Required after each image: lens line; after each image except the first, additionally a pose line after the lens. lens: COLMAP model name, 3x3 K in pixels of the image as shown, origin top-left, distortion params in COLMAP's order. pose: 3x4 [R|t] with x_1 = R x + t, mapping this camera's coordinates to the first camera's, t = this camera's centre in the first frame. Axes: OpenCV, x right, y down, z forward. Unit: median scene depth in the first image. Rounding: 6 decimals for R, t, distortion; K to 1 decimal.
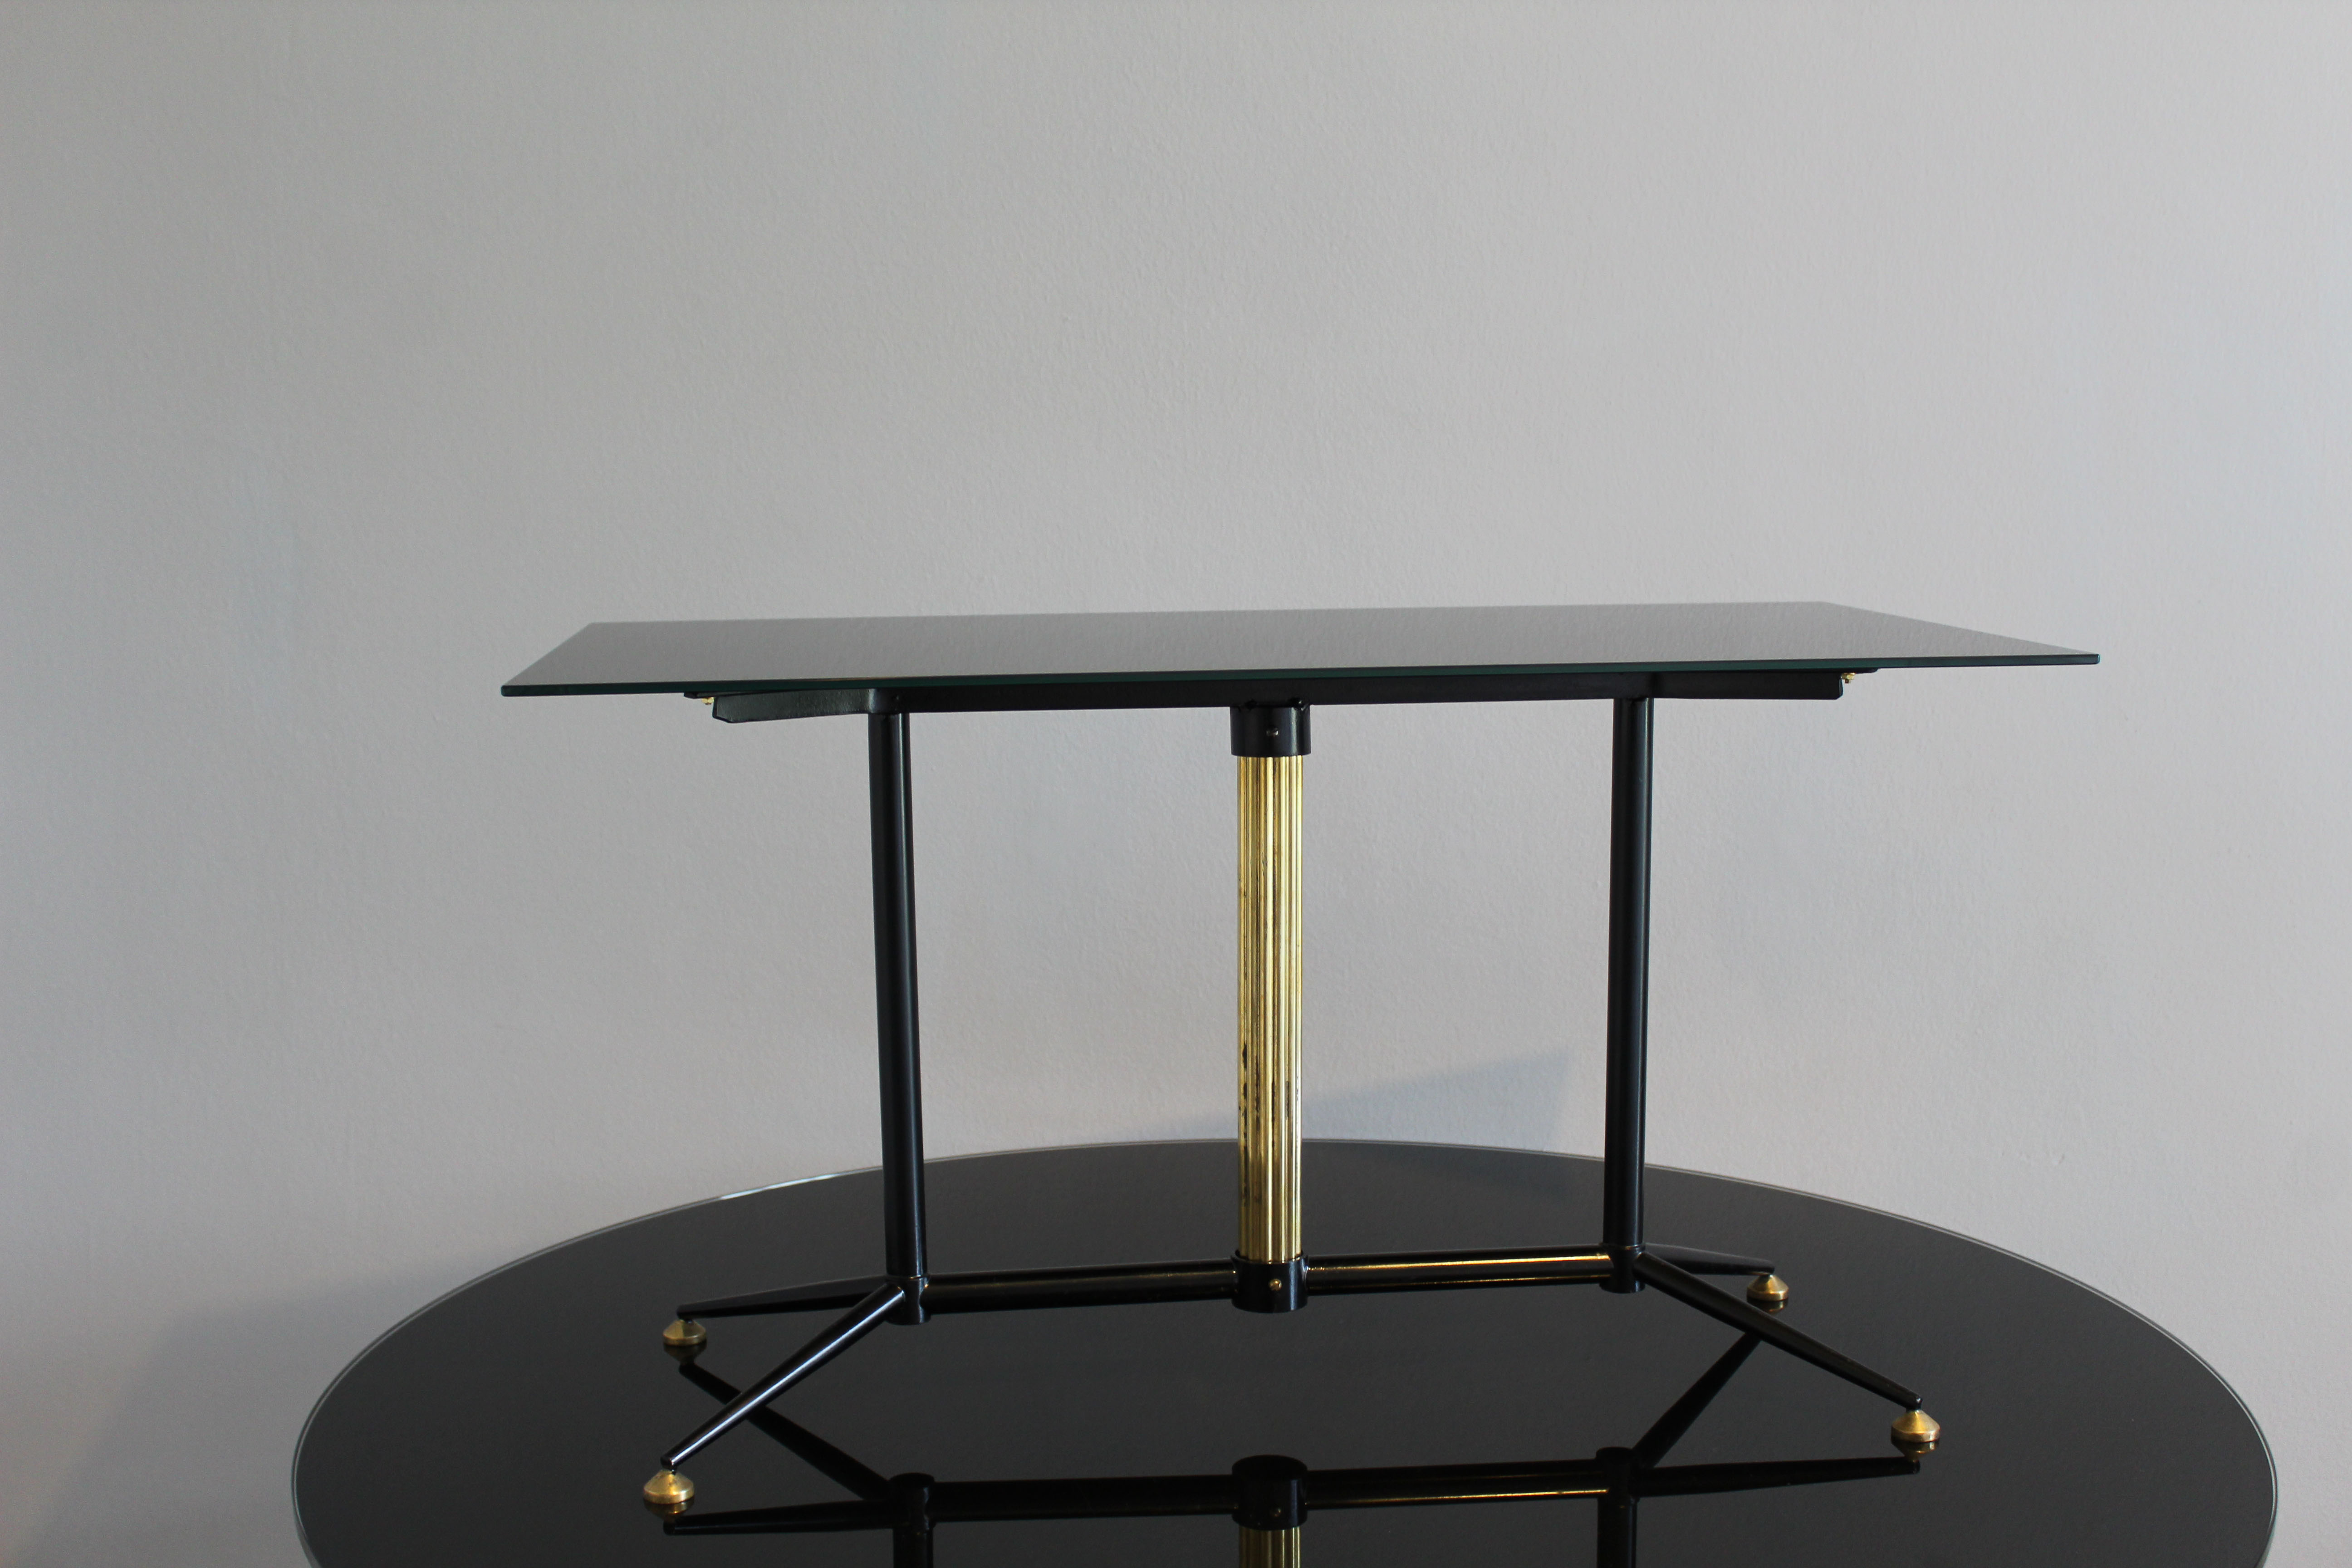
lens RADIAL K [[2870.1, 0, 1176.0], [0, 2870.1, 784.0], [0, 0, 1]] dist [-0.089280, 0.015471]
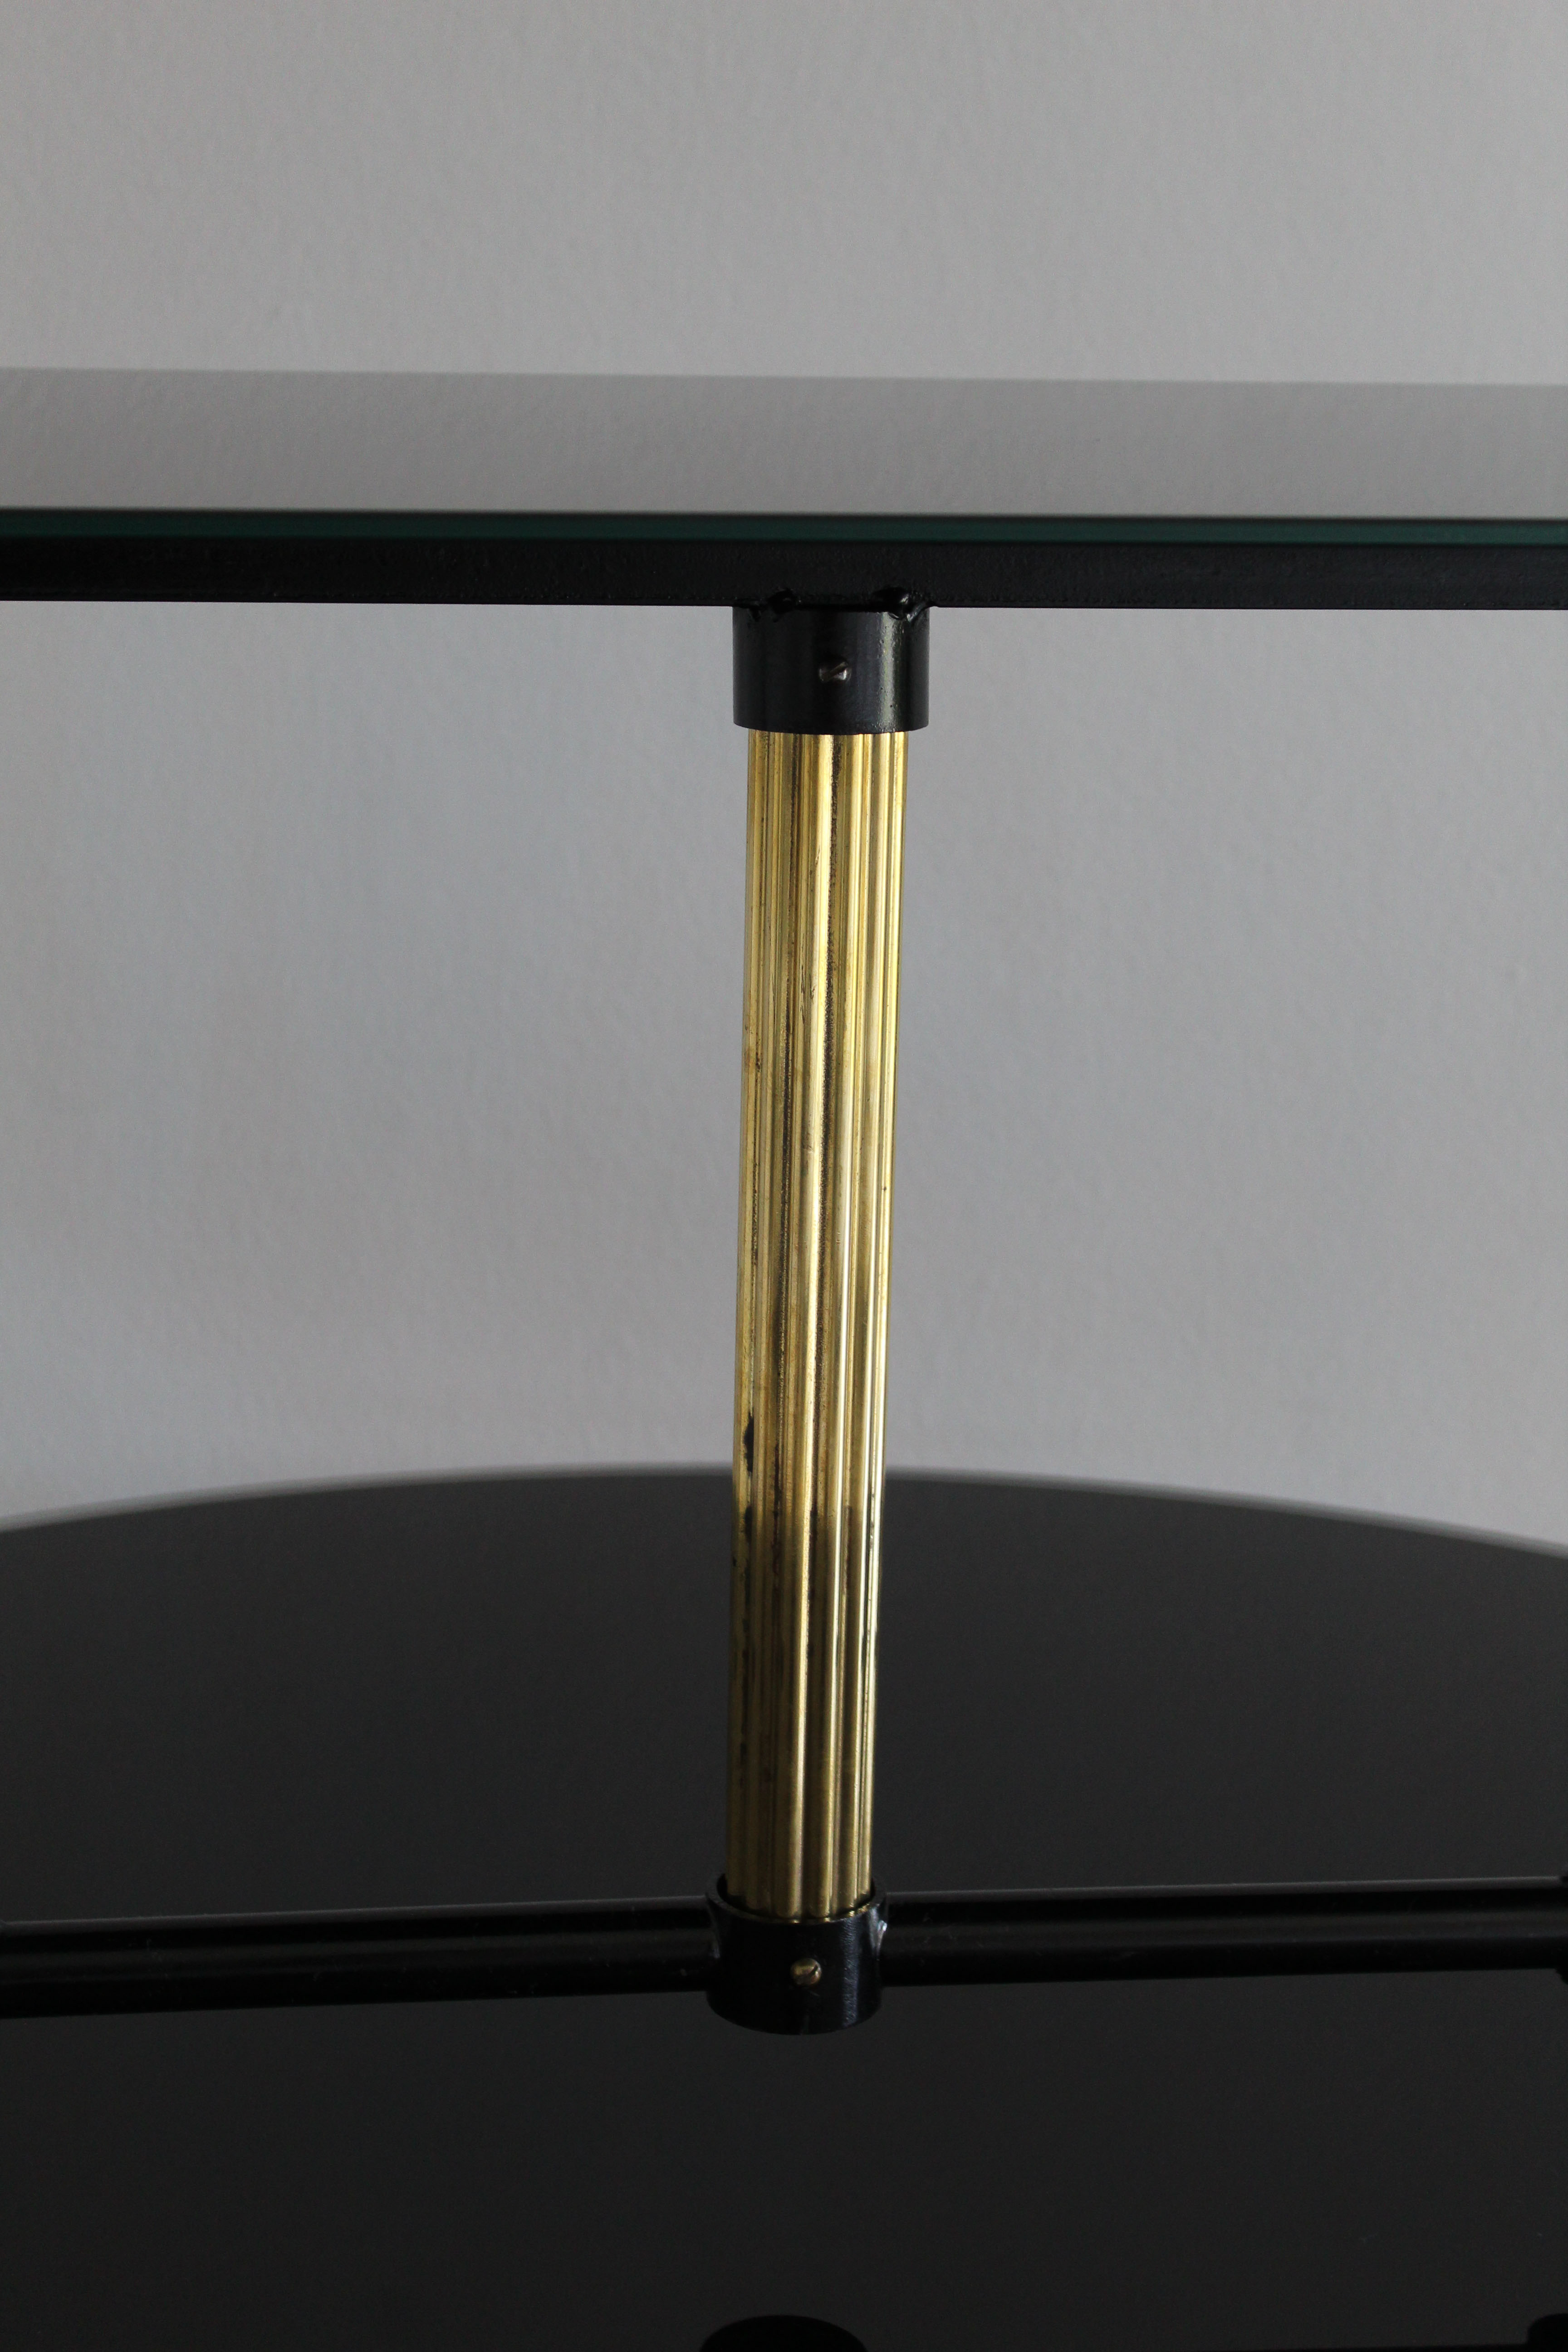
lens RADIAL K [[4131.6, 0, 784.0], [0, 4131.6, 1176.0], [0, 0, 1]] dist [0.018325, 0.023738]
pose [[0.999574, 0.023238, 0.017655, 0.017451], [-0.025298, 0.991563, 0.127136, -0.021172], [-0.014552, -0.127529, 0.991728, 0.403292]]
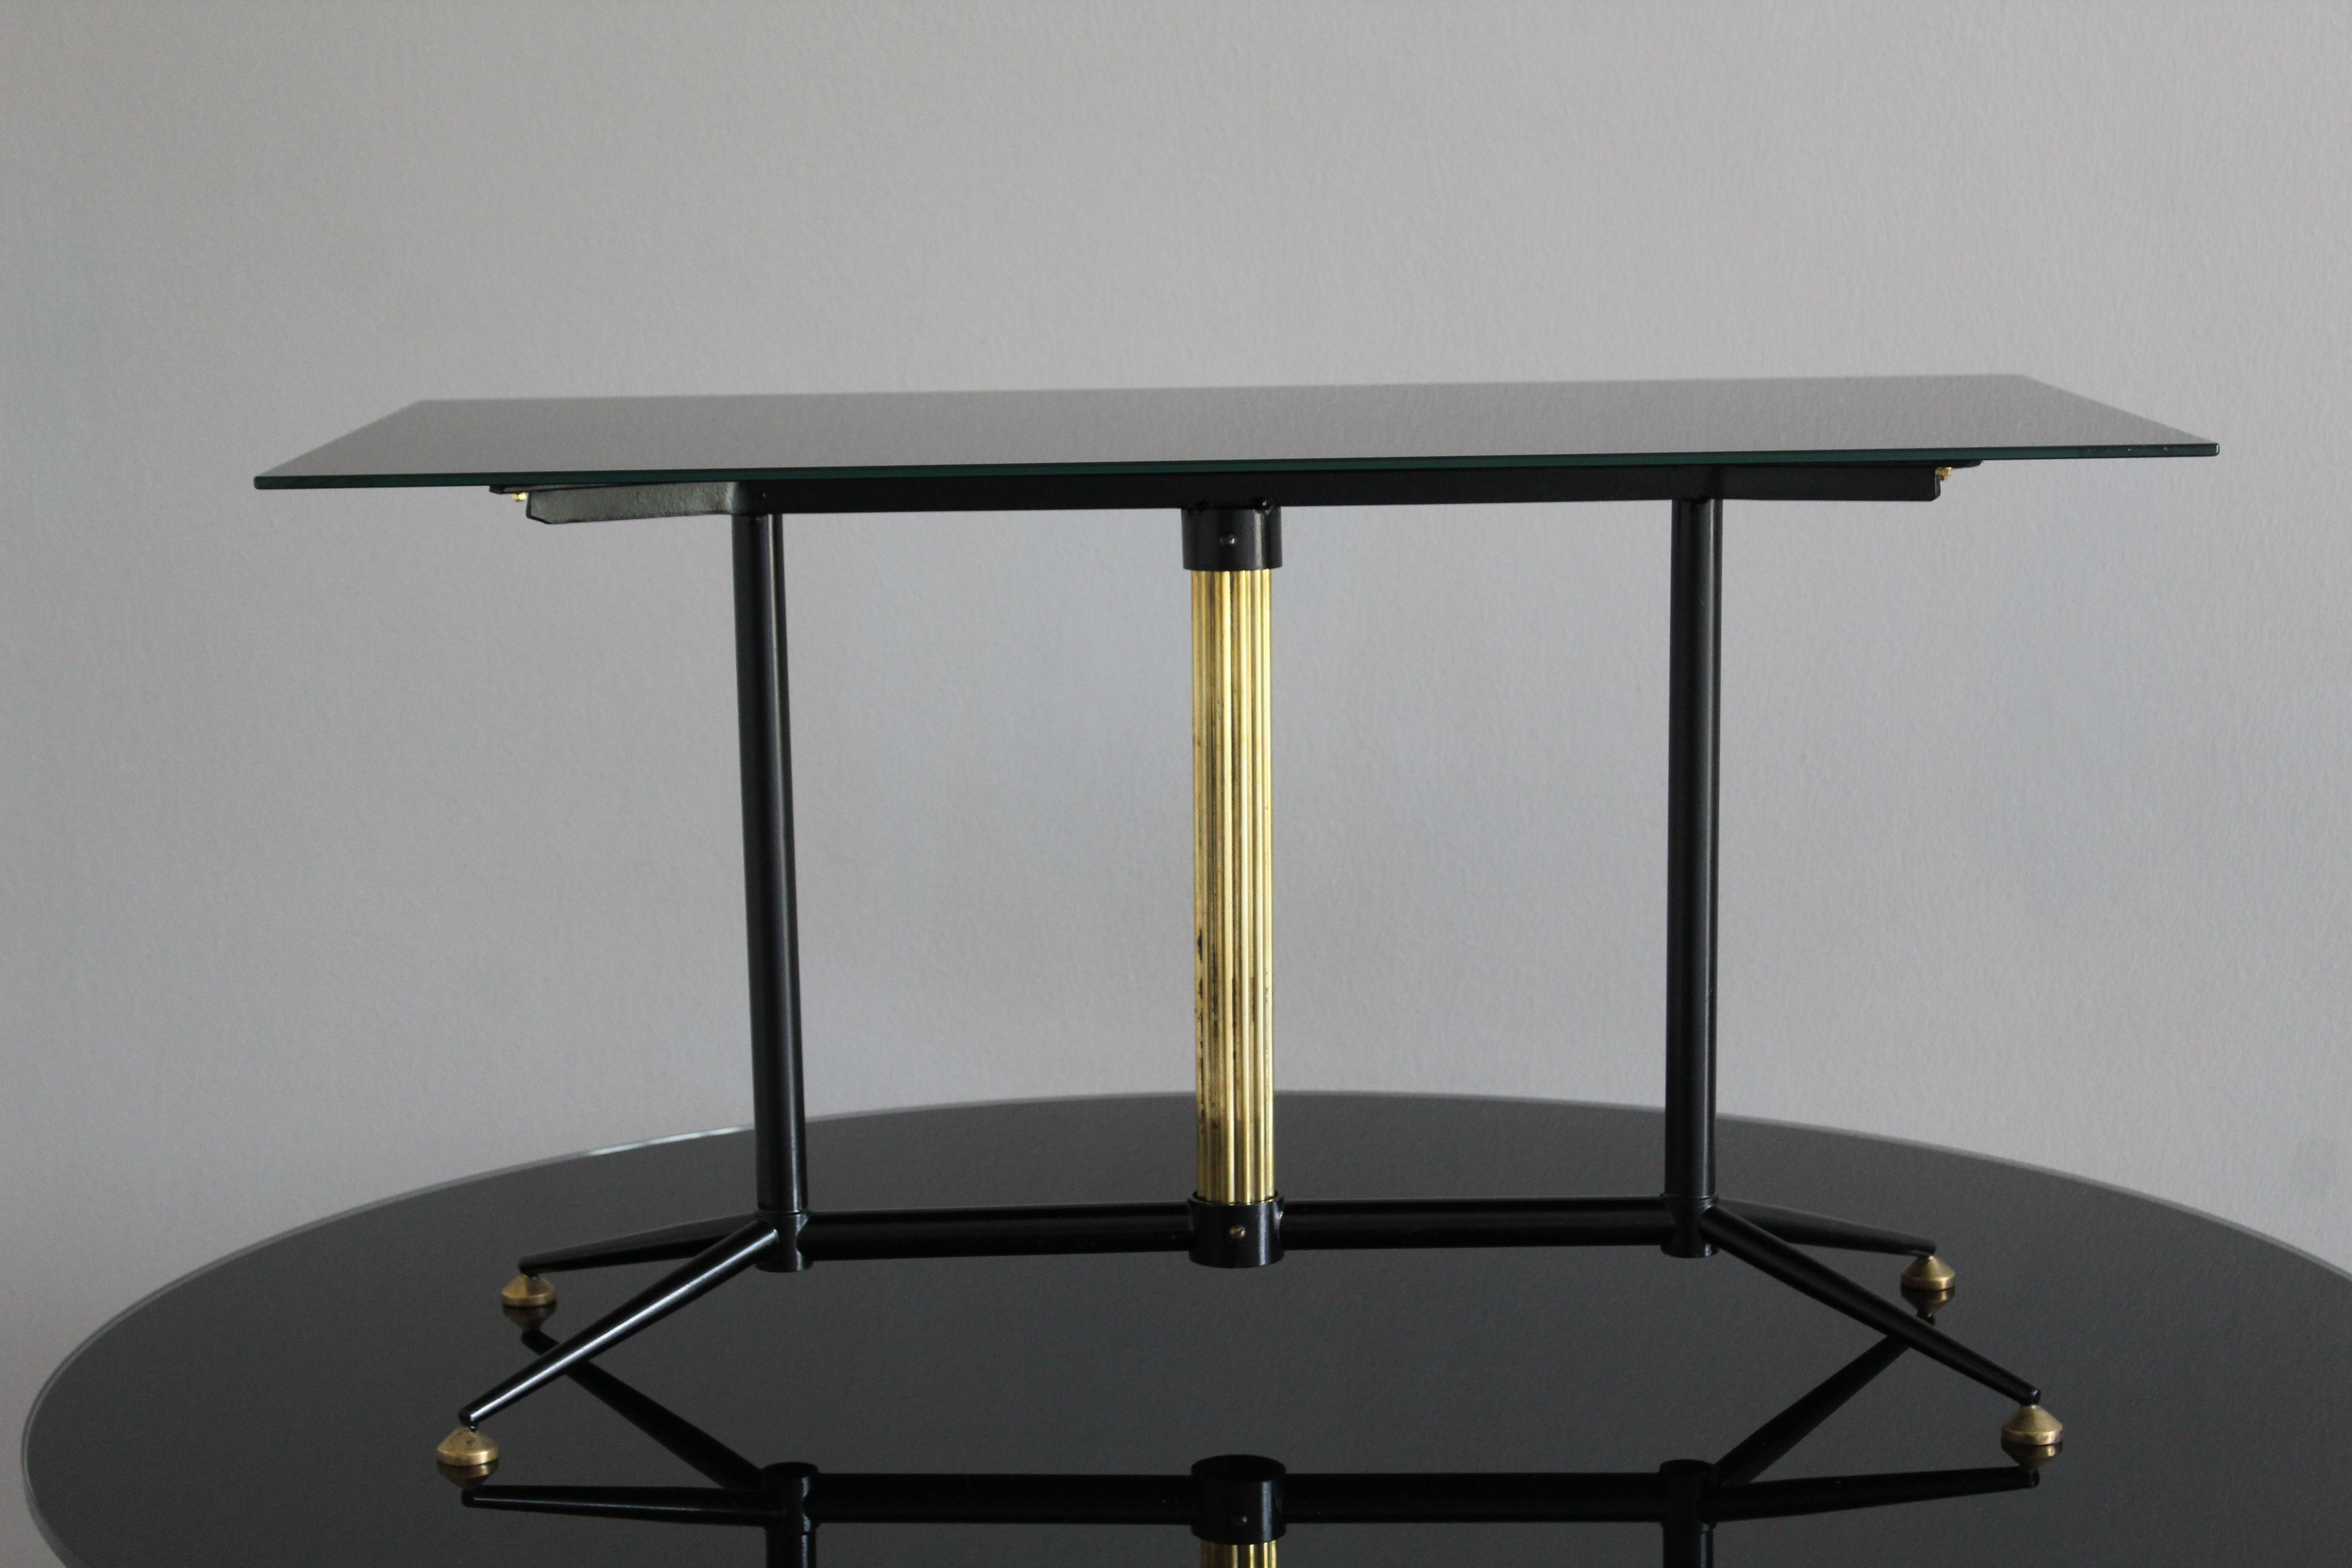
lens RADIAL K [[4708.4, 0, 1176.0], [0, 4708.4, 784.0], [0, 0, 1]] dist [0.004784, -0.221356]
pose [[0.994420, 0.009949, -0.105027, 0.154563], [-0.007211, 0.999625, 0.026416, 0.015205], [0.105251, -0.025512, 0.994118, -0.306041]]
